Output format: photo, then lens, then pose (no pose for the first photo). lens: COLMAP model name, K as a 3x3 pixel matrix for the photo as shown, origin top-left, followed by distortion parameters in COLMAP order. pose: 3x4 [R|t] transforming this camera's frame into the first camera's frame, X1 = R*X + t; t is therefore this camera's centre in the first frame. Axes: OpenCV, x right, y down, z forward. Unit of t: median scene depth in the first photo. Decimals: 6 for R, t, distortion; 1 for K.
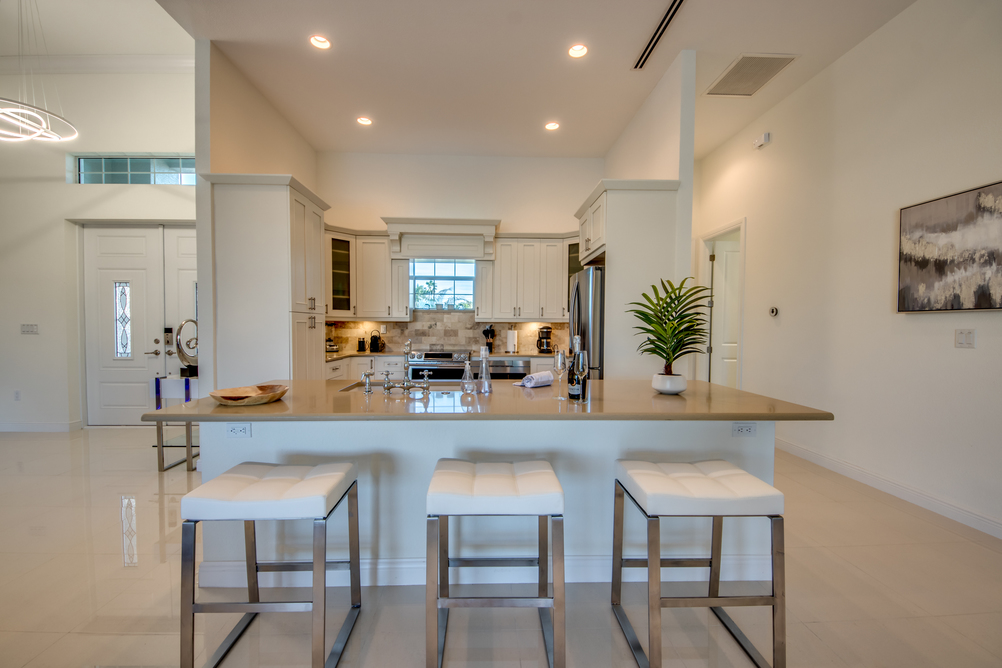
lens RADIAL K [[418.3, 0, 498.2], [0, 418.3, 336.6], [0, 0, 1]] dist [0.018816, -0.007899]
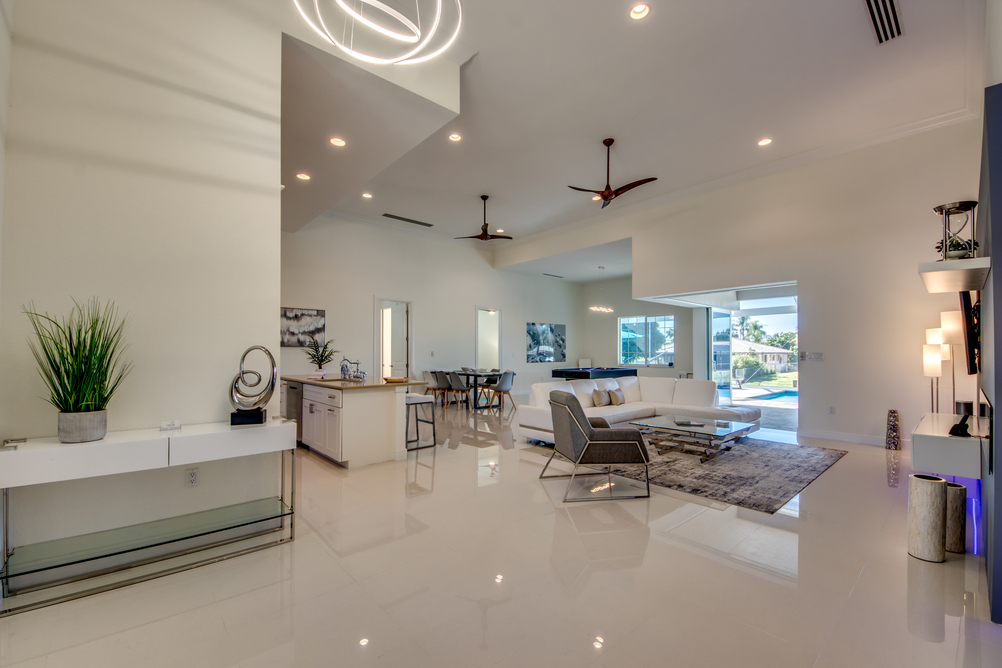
lens RADIAL K [[418.3, 0, 499.6], [0, 418.3, 344.9], [0, 0, 1]] dist [0.018816, -0.007899]
pose [[-0.633157, 0.006112, 0.773999, -1.129963], [0.013160, 0.999909, 0.002869, -0.029736], [-0.773911, 0.012002, -0.633180, 0.806480]]
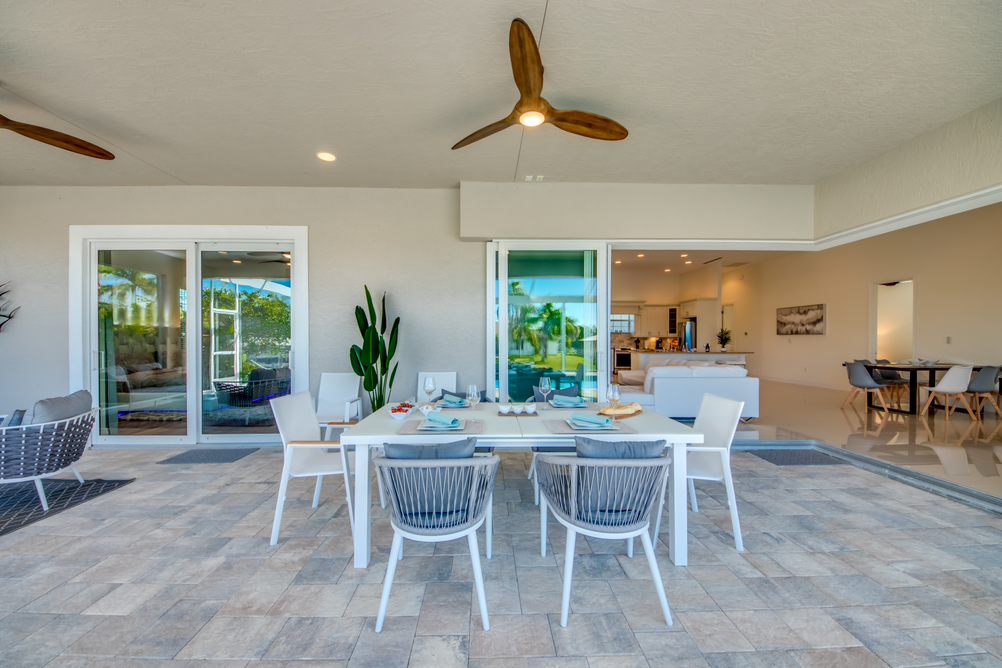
lens RADIAL K [[385.7, 0, 487.8], [0, 385.7, 342.9], [0, 0, 1]] dist [0.012223, -0.006485]
pose [[0.999514, -0.005030, -0.030770, -0.963049], [0.004533, 0.999859, -0.016184, 0.039088], [0.030847, 0.016037, 0.999395, -1.580803]]
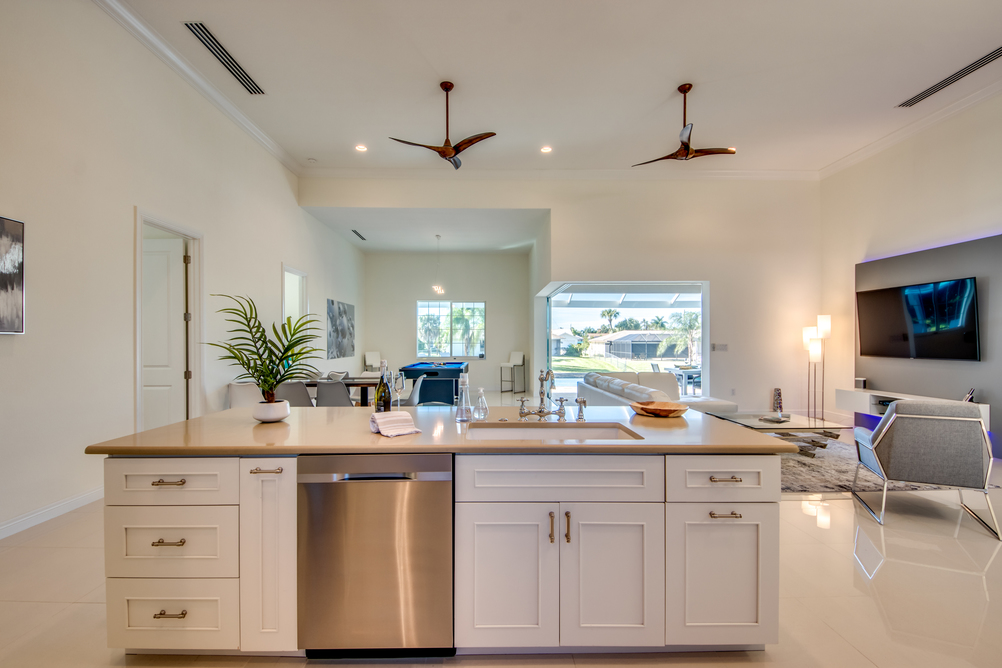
lens RADIAL K [[456.4, 0, 491.9], [0, 456.4, 343.0], [0, 0, 1]] dist [-0.005827, -0.004880]
pose [[-0.999667, -0.005534, 0.025216, -0.052886], [-0.004813, 0.999580, 0.028592, -0.032251], [-0.025363, 0.028461, -0.999273, 0.864060]]
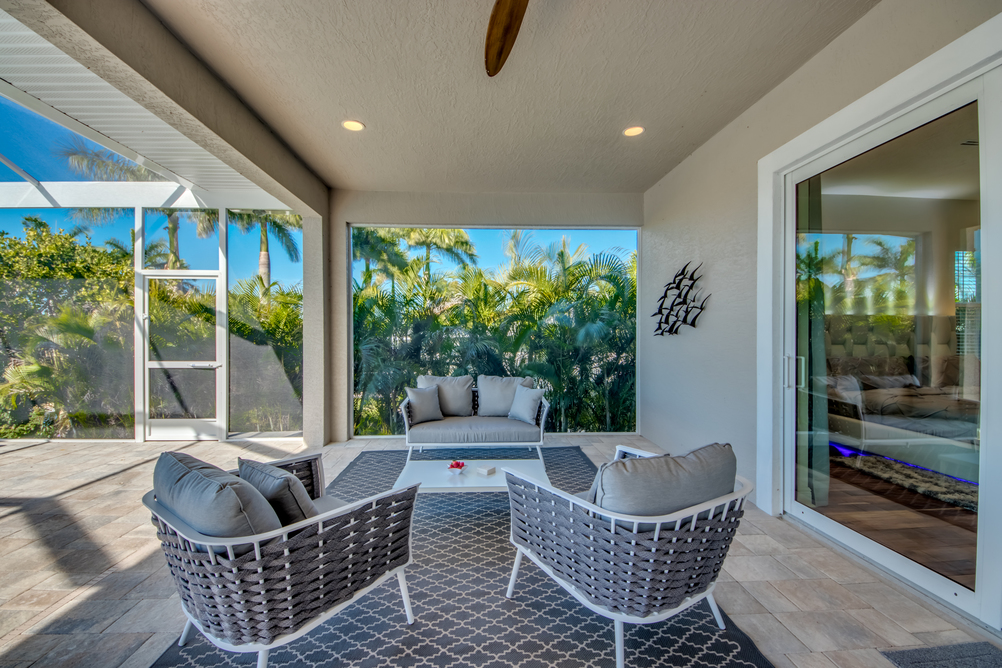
lens RADIAL K [[385.7, 0, 499.7], [0, 385.7, 339.6], [0, 0, 1]] dist [0.012223, -0.006485]
pose [[0.006689, 0.001635, -0.999976, -1.343098], [-0.025910, 0.999663, 0.001461, 0.027287], [0.999642, 0.025899, 0.006729, -1.143021]]
